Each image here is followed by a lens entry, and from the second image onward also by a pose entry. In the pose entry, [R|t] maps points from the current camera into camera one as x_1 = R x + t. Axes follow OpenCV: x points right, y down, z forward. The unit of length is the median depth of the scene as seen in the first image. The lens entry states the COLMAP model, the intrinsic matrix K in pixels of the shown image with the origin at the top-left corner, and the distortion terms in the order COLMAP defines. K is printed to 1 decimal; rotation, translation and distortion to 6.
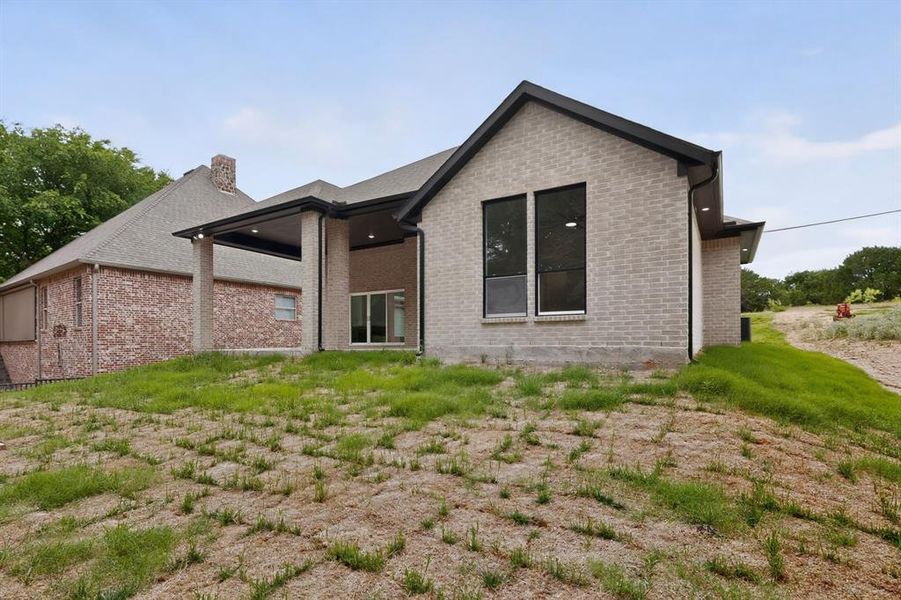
lens RADIAL K [[451.0, 0, 448.9], [0, 451.0, 347.5], [0, 0, 1]] dist [0.000764, -0.000023]
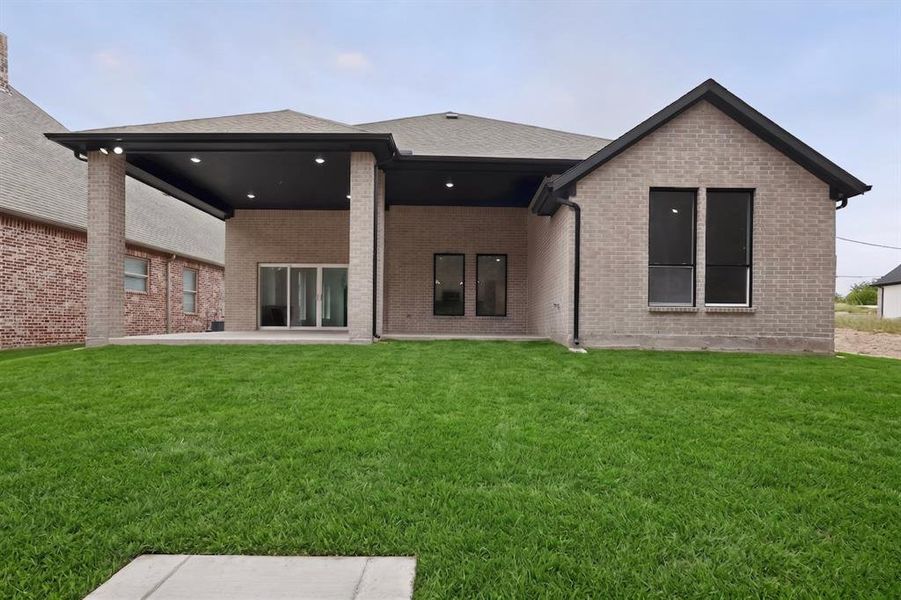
lens RADIAL K [[439.0, 0, 461.0], [0, 439.0, 333.2], [0, 0, 1]] dist [0.000385, -0.000481]
pose [[0.851264, 0.010237, 0.524638, -0.792553], [-0.010388, 0.999943, -0.002656, -0.000040], [-0.524635, -0.003190, 0.851321, 0.414475]]
